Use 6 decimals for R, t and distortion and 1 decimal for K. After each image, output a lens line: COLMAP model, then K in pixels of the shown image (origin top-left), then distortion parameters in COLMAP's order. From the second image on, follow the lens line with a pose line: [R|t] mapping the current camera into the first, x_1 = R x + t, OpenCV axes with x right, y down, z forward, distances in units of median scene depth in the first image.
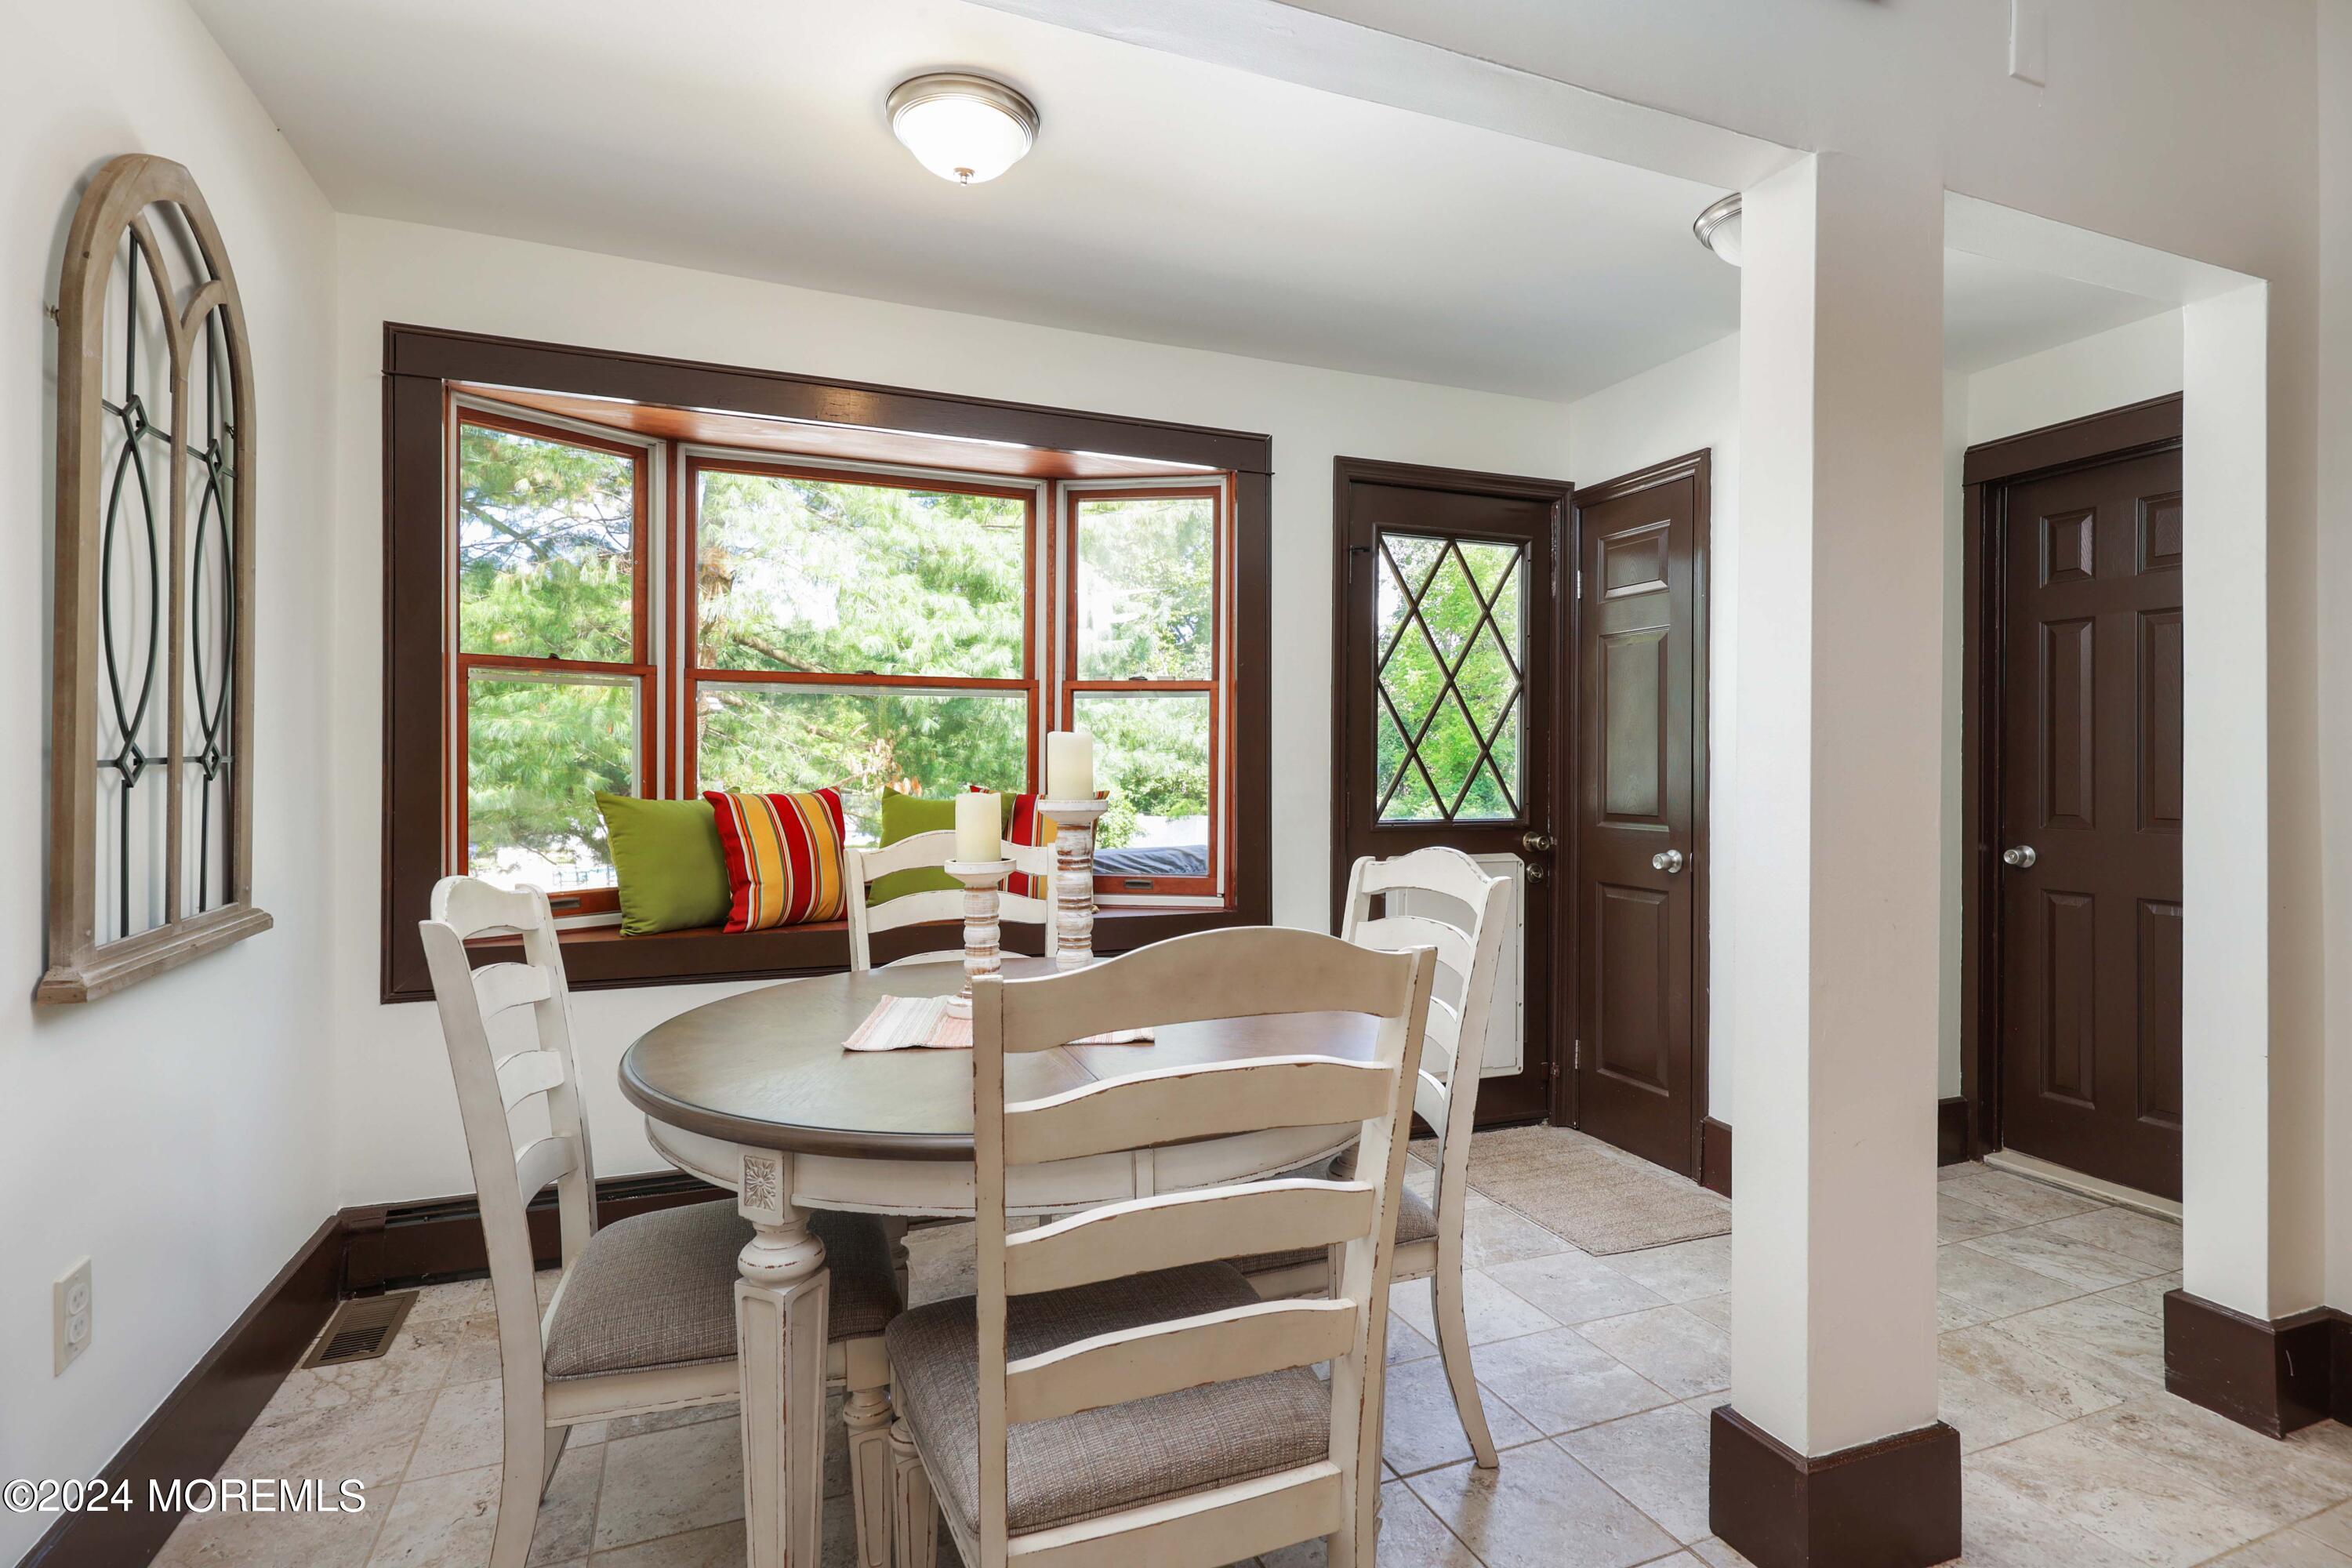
lens RADIAL K [[1168.1, 0, 1167.4], [0, 1168.1, 772.6], [0, 0, 1]] dist [-0.000910, 0.000439]
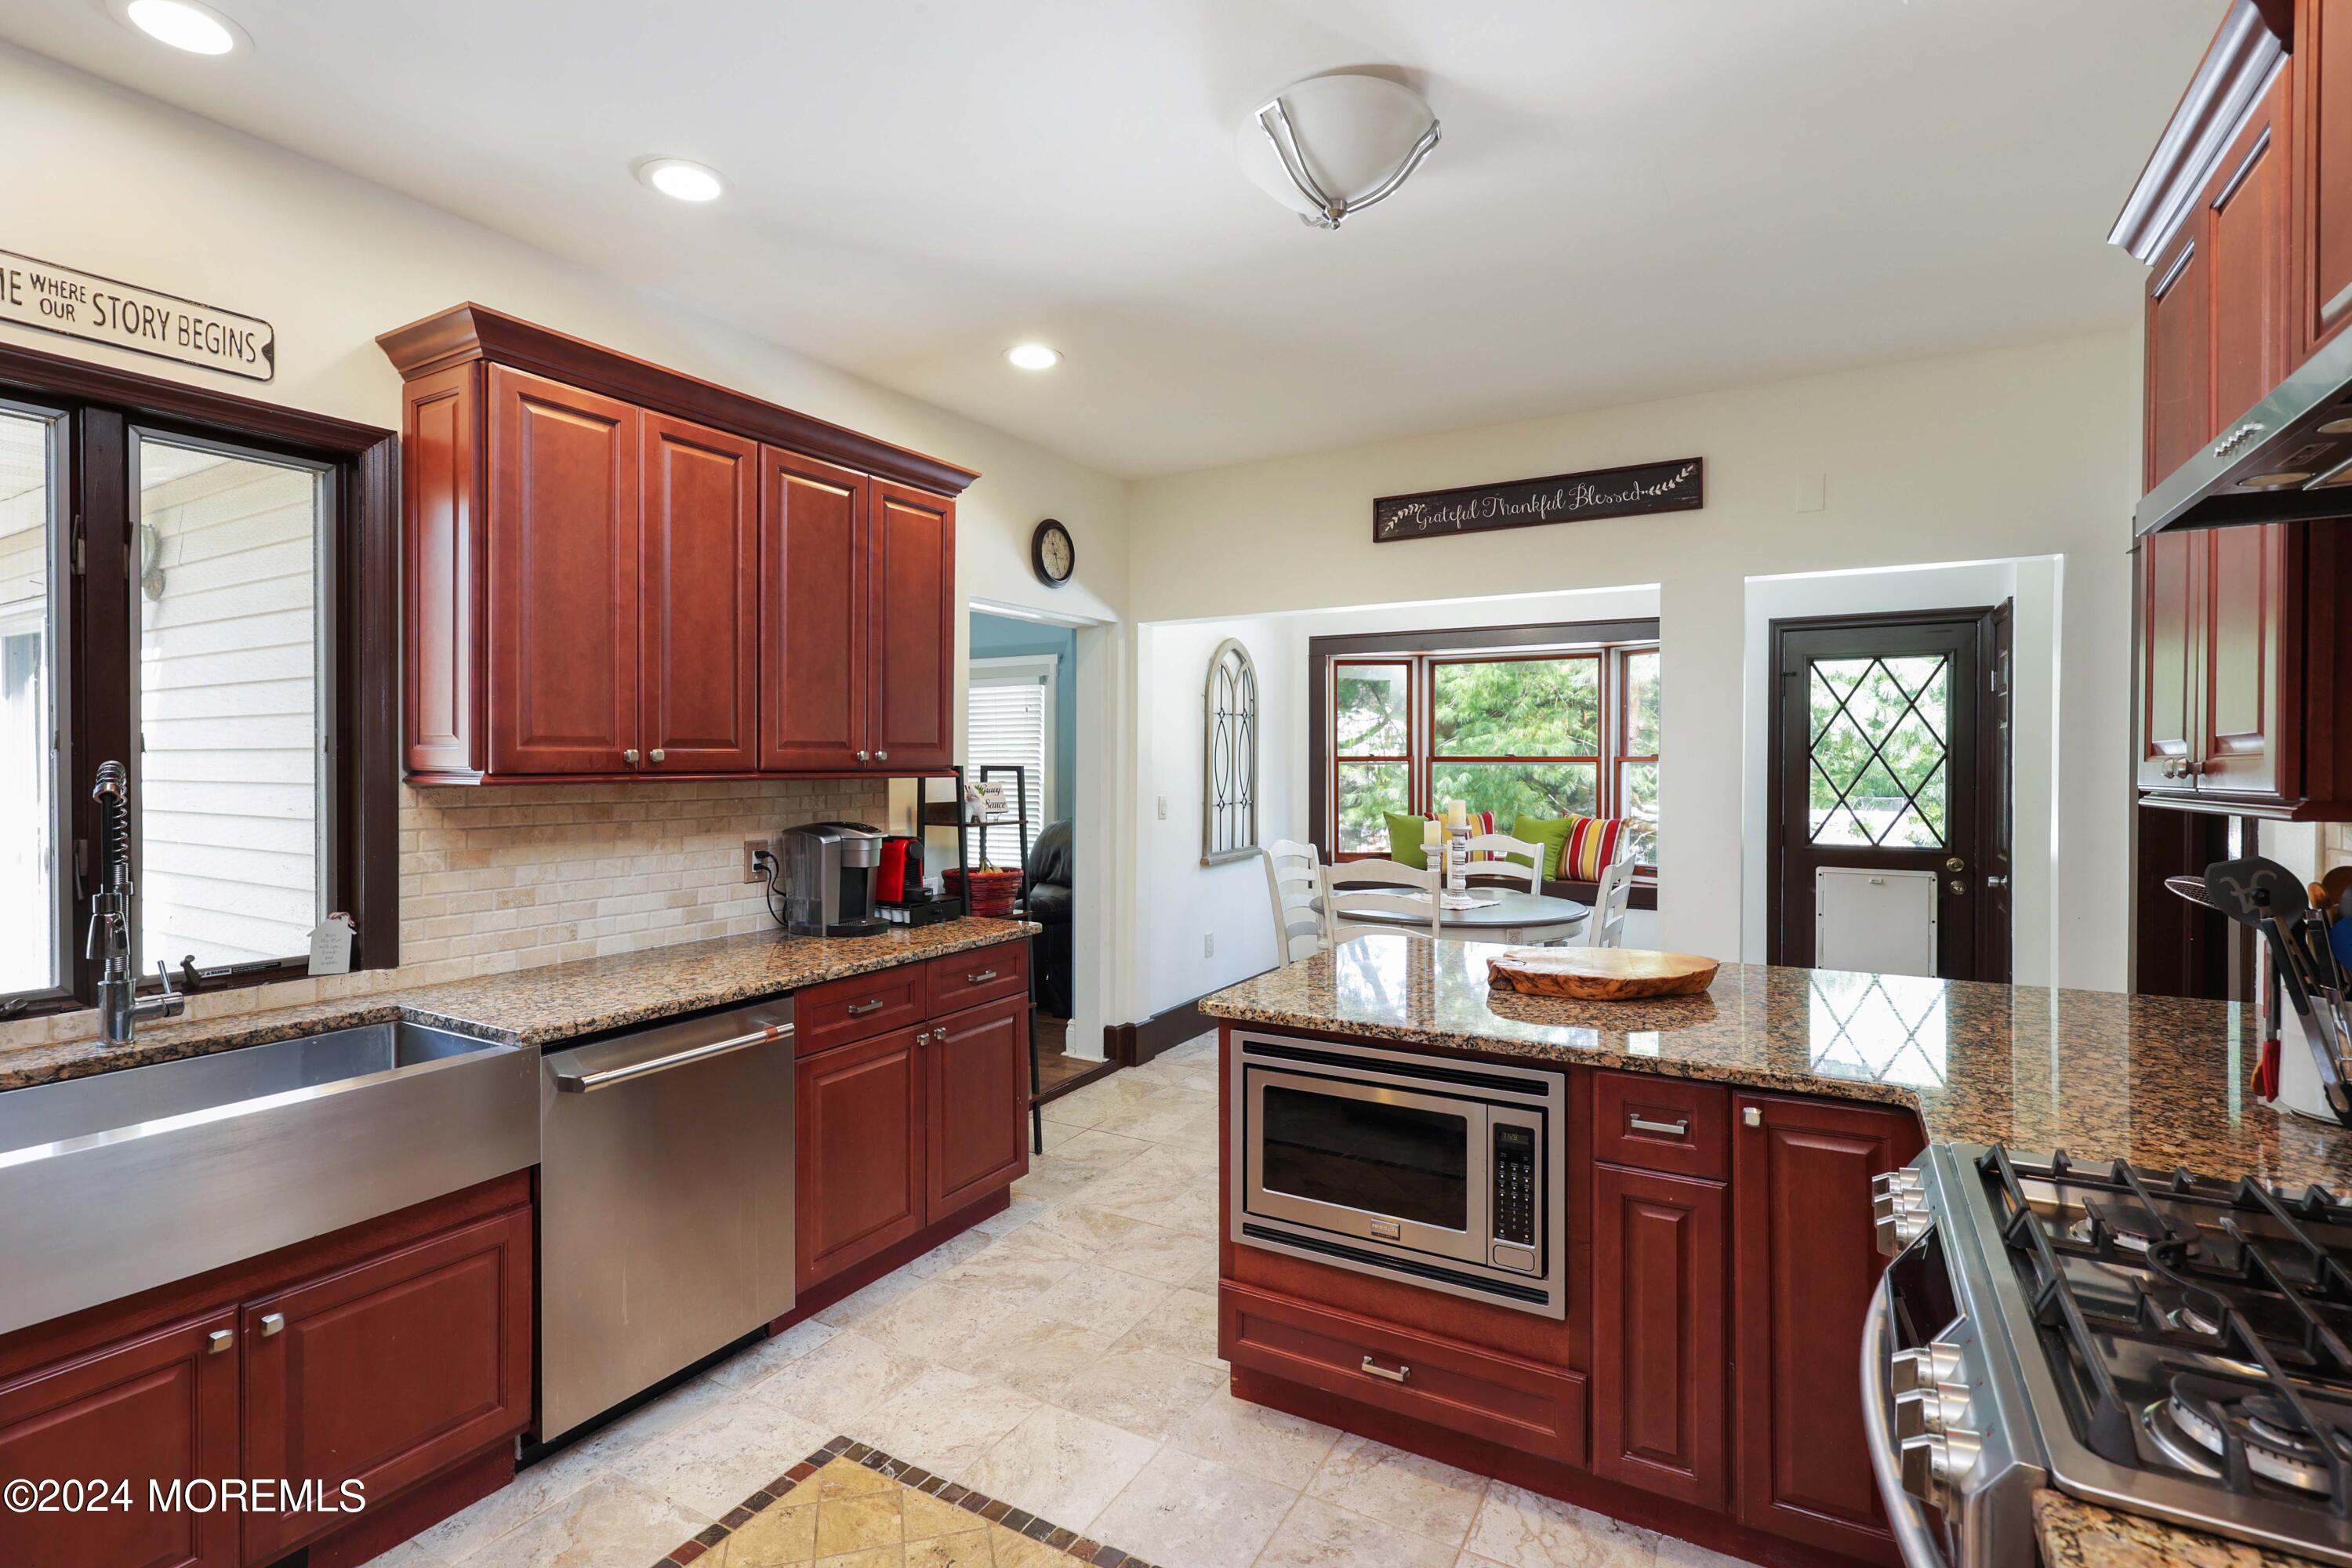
lens RADIAL K [[1083.1, 0, 1160.6], [0, 1083.1, 768.7], [0, 0, 1]] dist [-0.002385, -0.000065]
pose [[0.616709, 0.000686, -0.787191, 1.079585], [-0.002091, 0.999998, -0.000767, -0.075903], [0.787189, 0.002119, 0.616709, -0.810692]]
